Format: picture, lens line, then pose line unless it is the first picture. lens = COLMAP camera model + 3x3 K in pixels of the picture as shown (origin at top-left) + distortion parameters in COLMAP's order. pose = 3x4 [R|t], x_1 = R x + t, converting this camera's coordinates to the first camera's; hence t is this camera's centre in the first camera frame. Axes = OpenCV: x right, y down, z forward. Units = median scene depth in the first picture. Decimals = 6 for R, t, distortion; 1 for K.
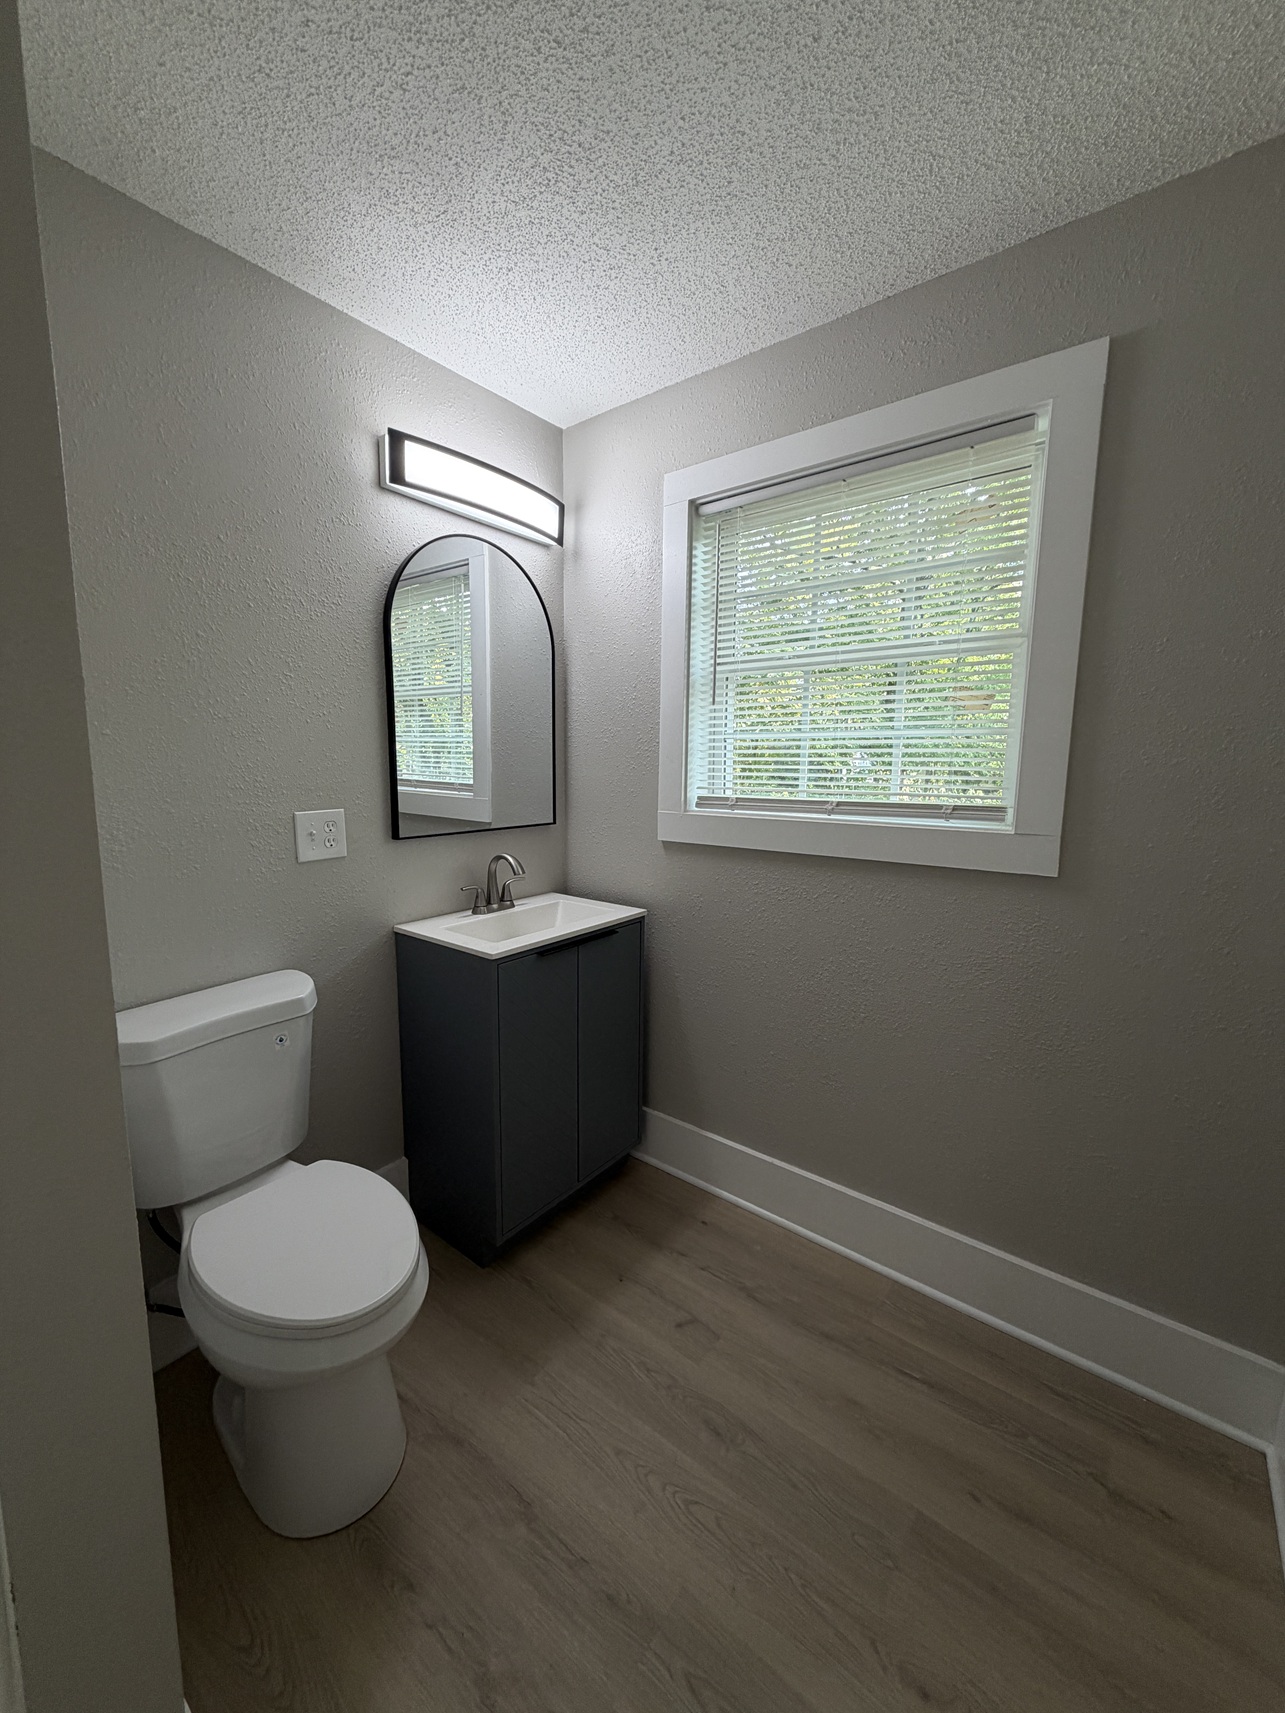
lens RADIAL K [[686.5, 0, 637.3], [0, 686.5, 853.3], [0, 0, 1]] dist [-0.002424, 0.001618]
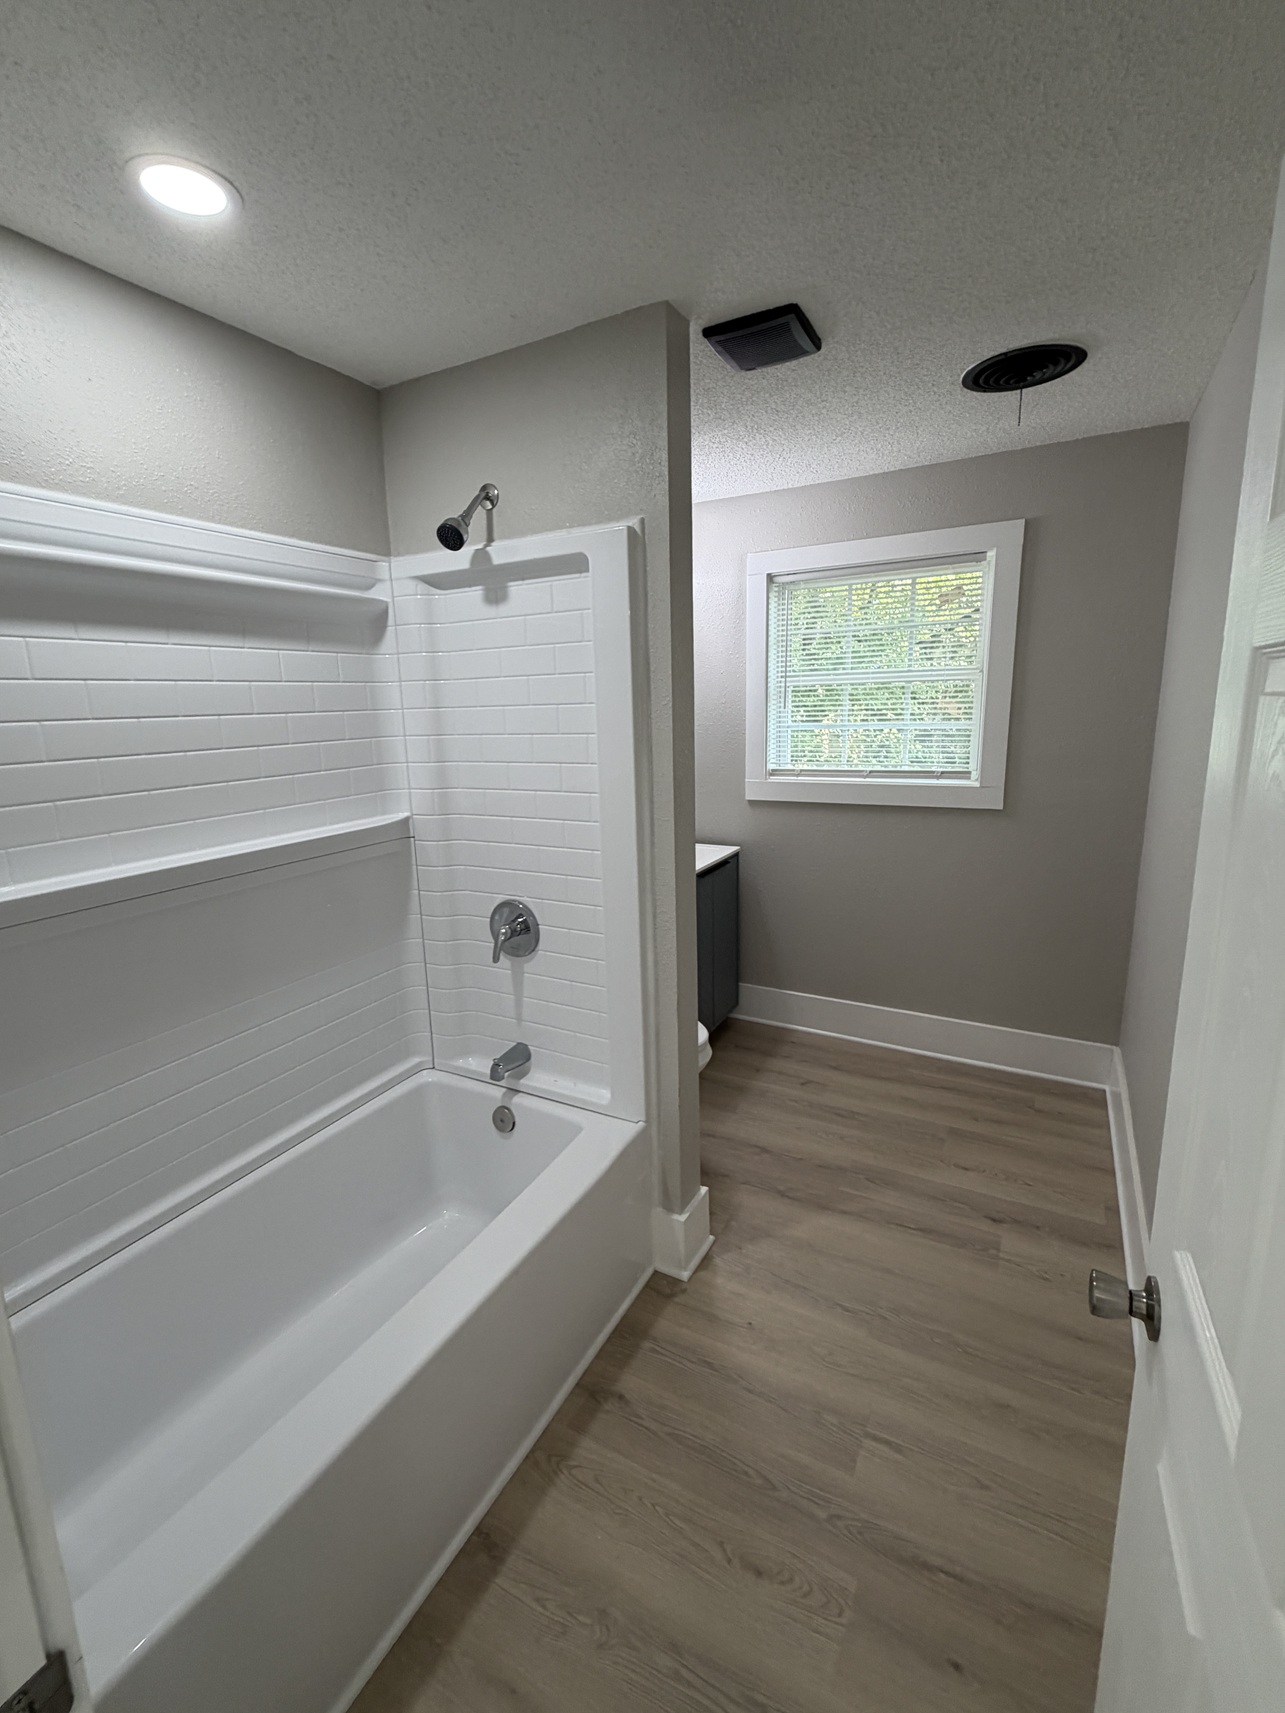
lens RADIAL K [[740.0, 0, 645.9], [0, 740.0, 853.9], [0, 0, 1]] dist [-0.002040, 0.000123]
pose [[0.986096, -0.057807, 0.155796, -0.507399], [0.048870, 0.996965, 0.060598, -0.011324], [-0.158826, -0.052142, 0.985929, -0.633698]]
